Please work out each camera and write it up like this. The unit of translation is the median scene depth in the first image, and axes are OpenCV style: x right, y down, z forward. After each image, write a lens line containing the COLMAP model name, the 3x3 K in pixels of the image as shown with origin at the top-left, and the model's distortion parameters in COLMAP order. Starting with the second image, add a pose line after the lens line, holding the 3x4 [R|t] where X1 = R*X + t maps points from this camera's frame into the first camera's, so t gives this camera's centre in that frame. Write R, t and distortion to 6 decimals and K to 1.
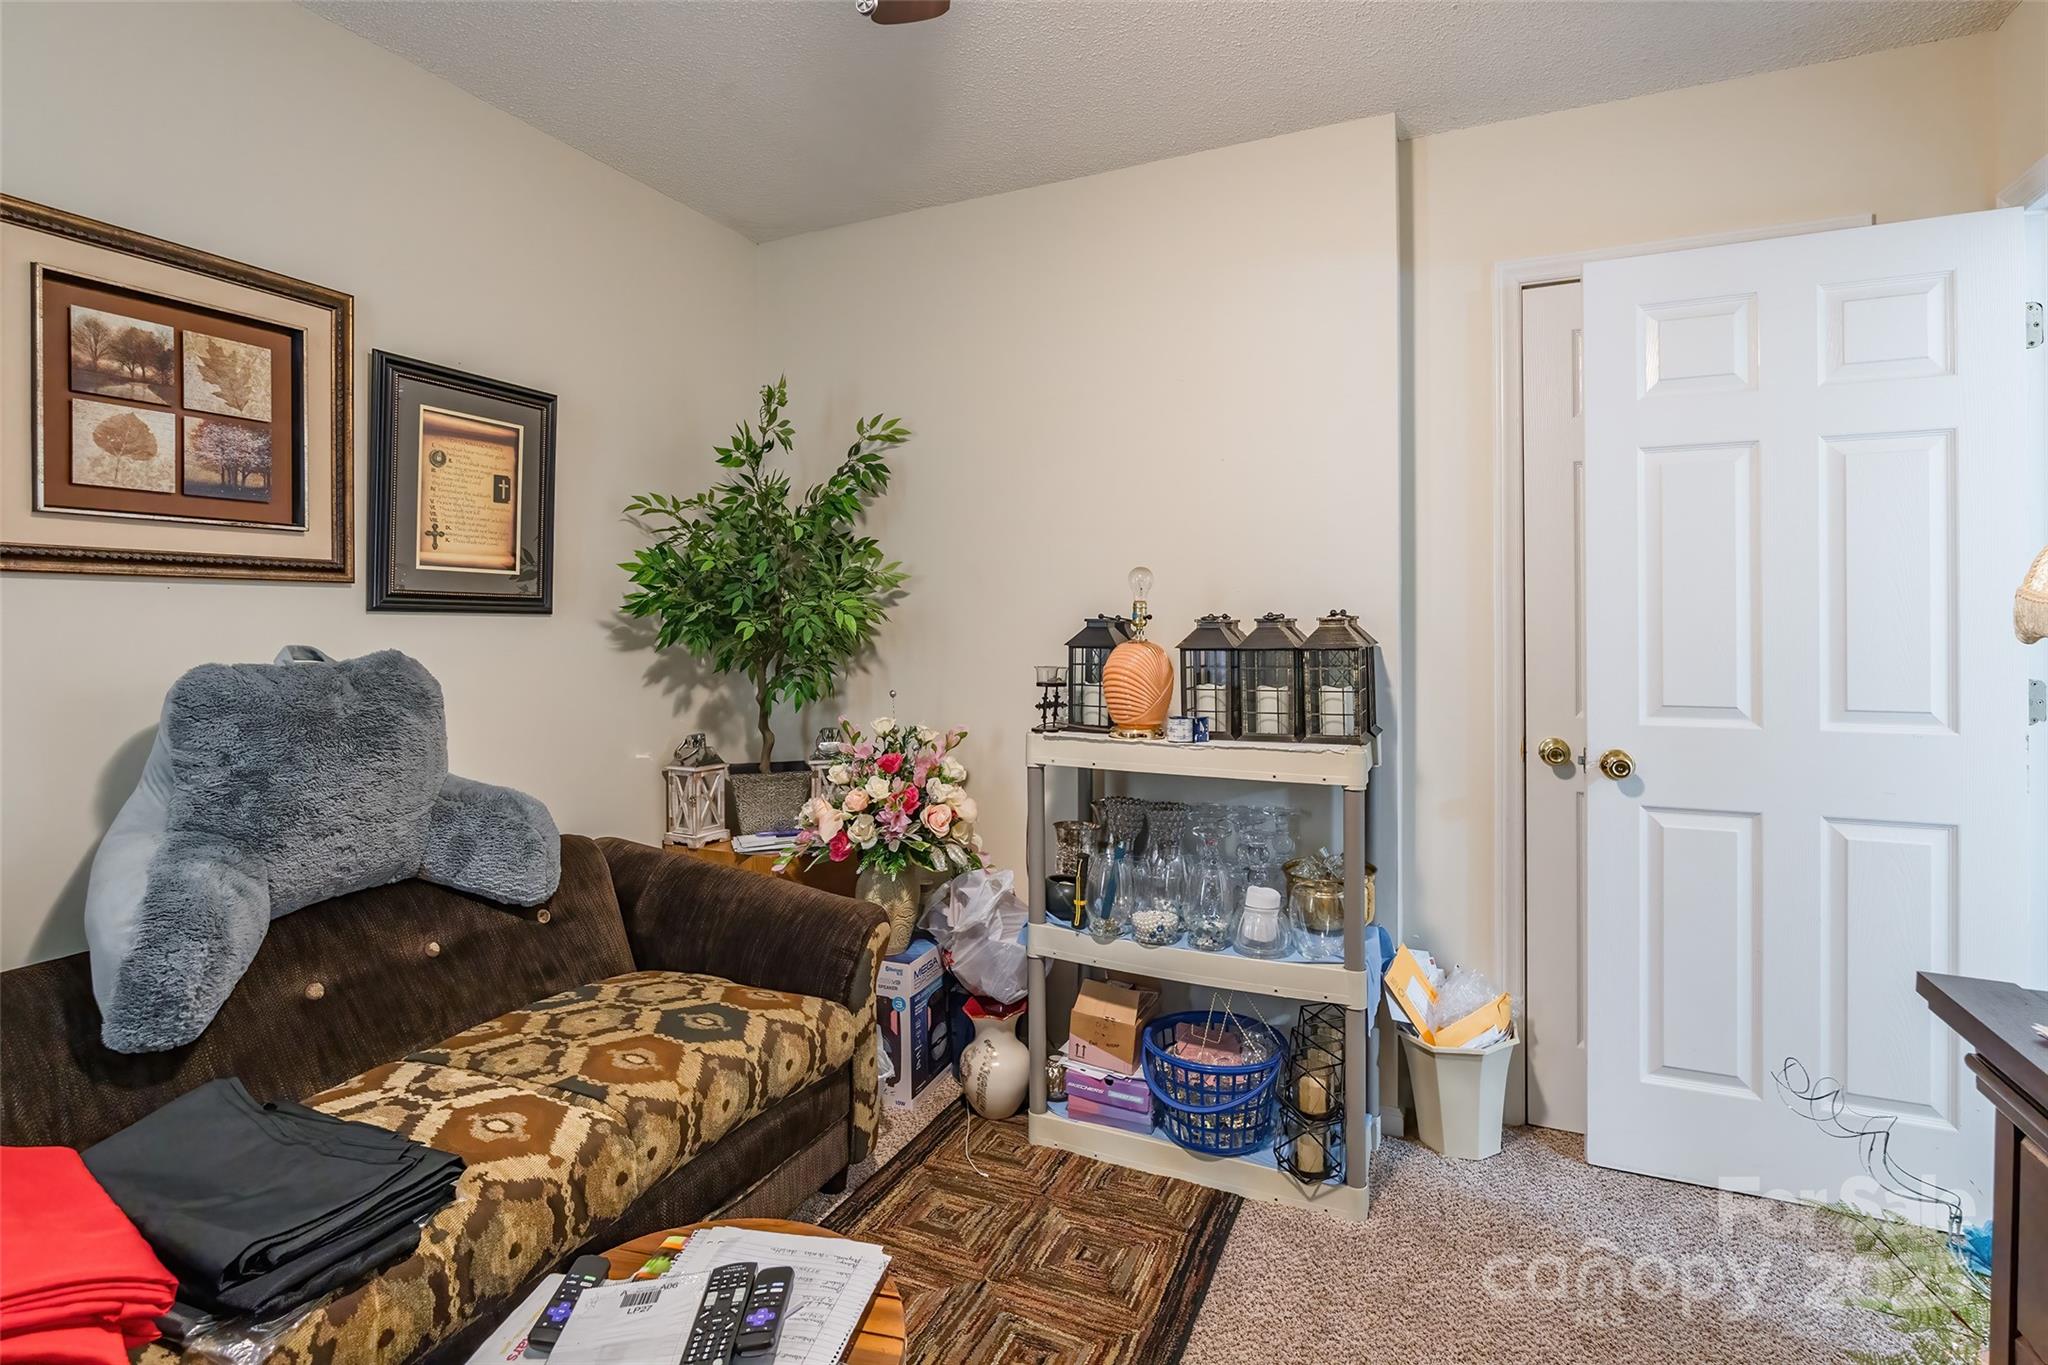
lens RADIAL K [[955.9, 0, 1043.4], [0, 955.9, 615.4], [0, 0, 1]] dist [-0.015873, 0.002631]
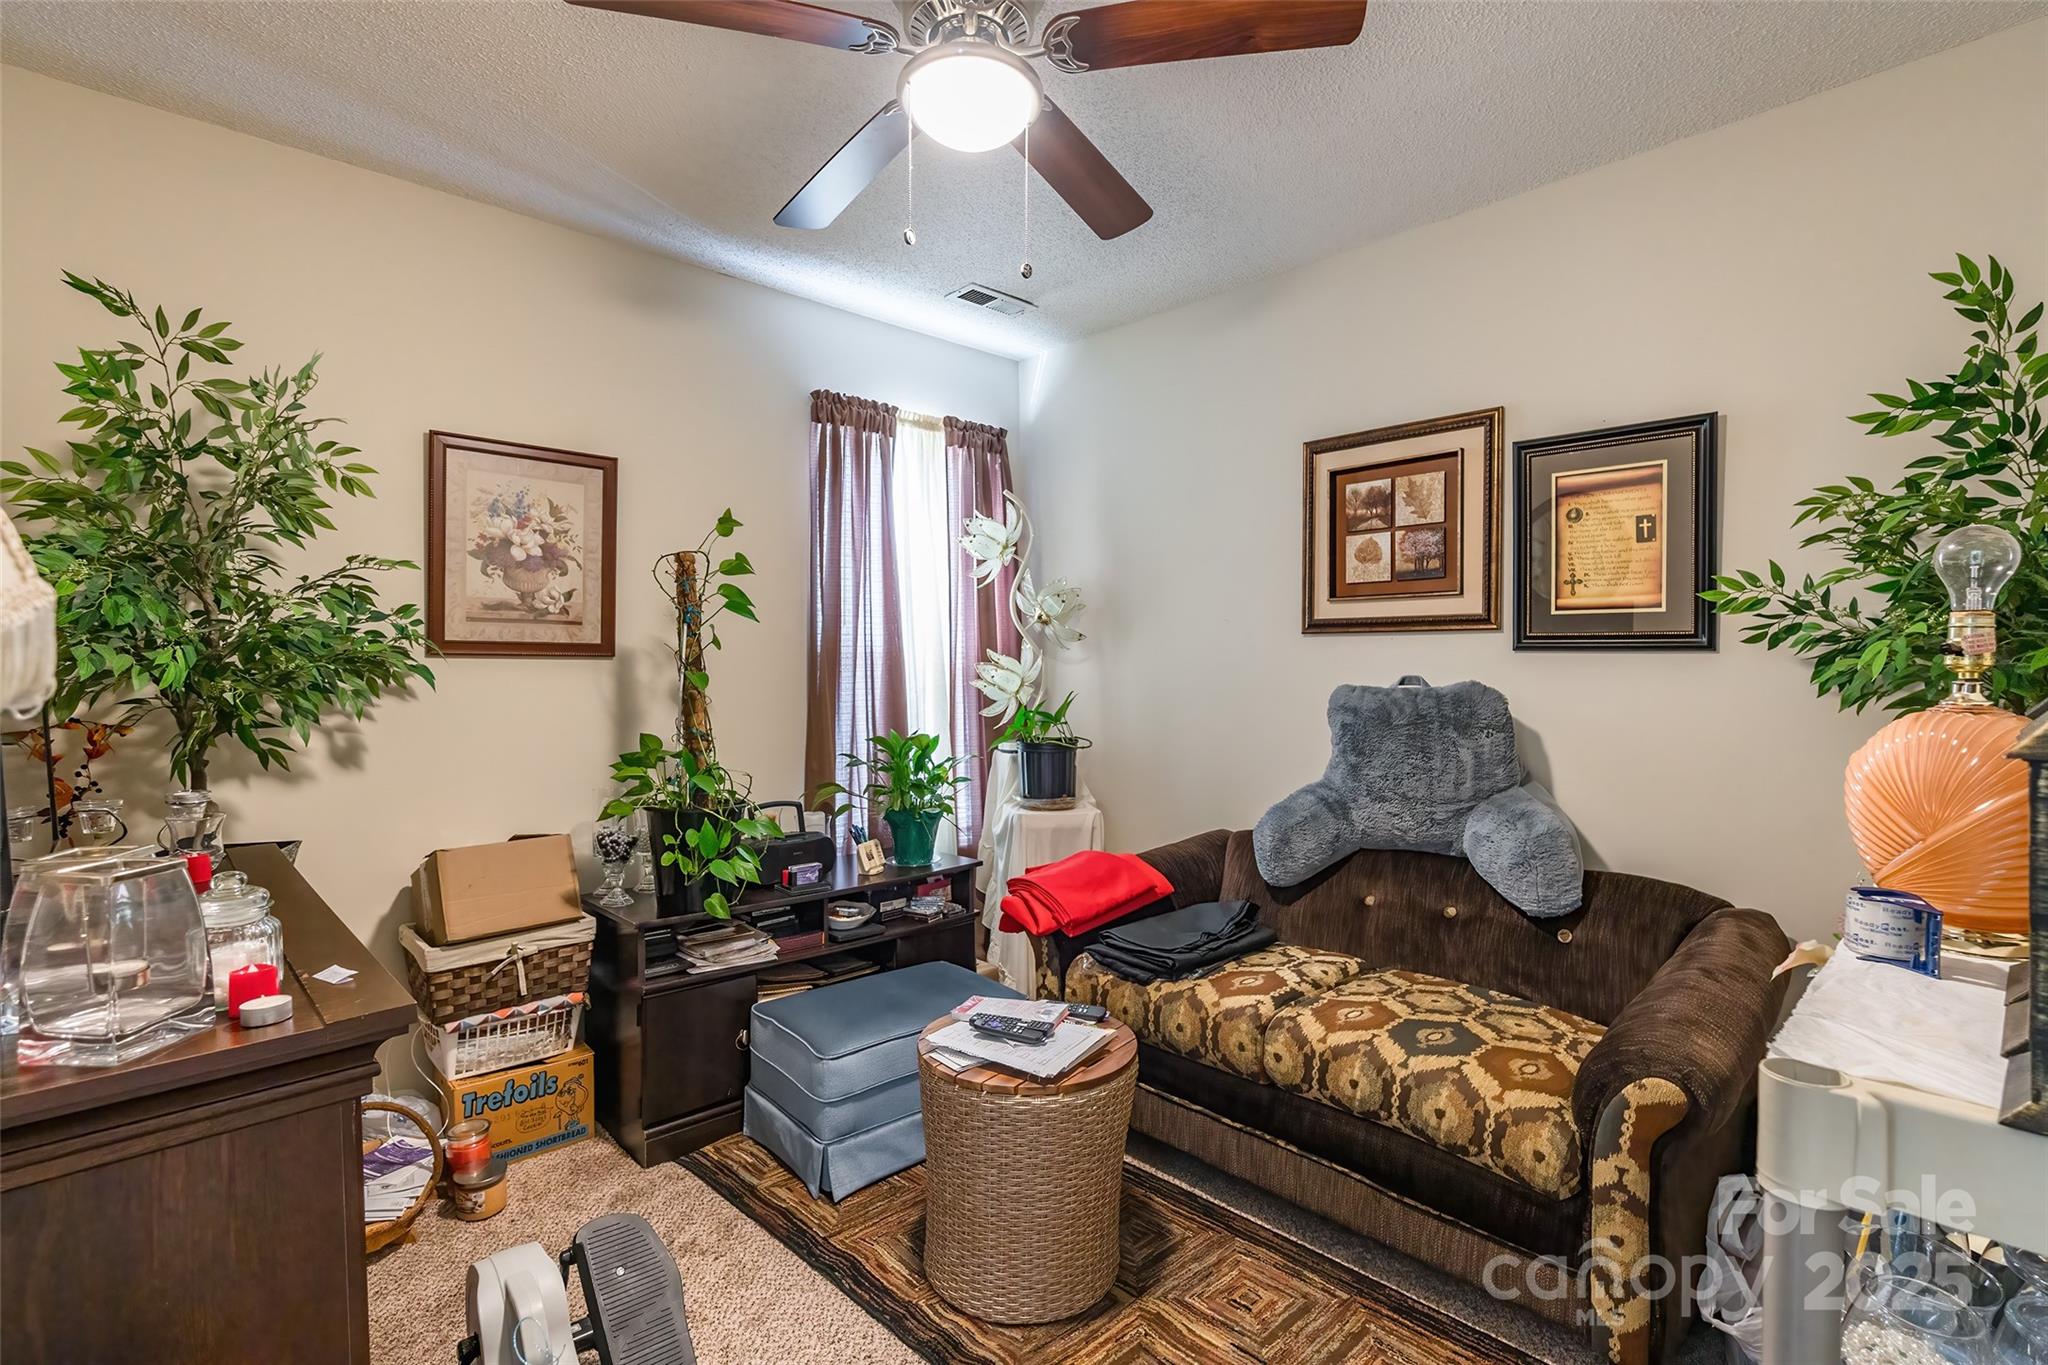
lens RADIAL K [[955.9, 0, 1027.1], [0, 955.9, 678.4], [0, 0, 1]] dist [-0.015873, 0.002631]
pose [[-0.386769, 0.017966, -0.922002, 0.784318], [0.007169, 0.999839, 0.016475, 0.007283], [0.922149, -0.000237, -0.386836, 0.985769]]
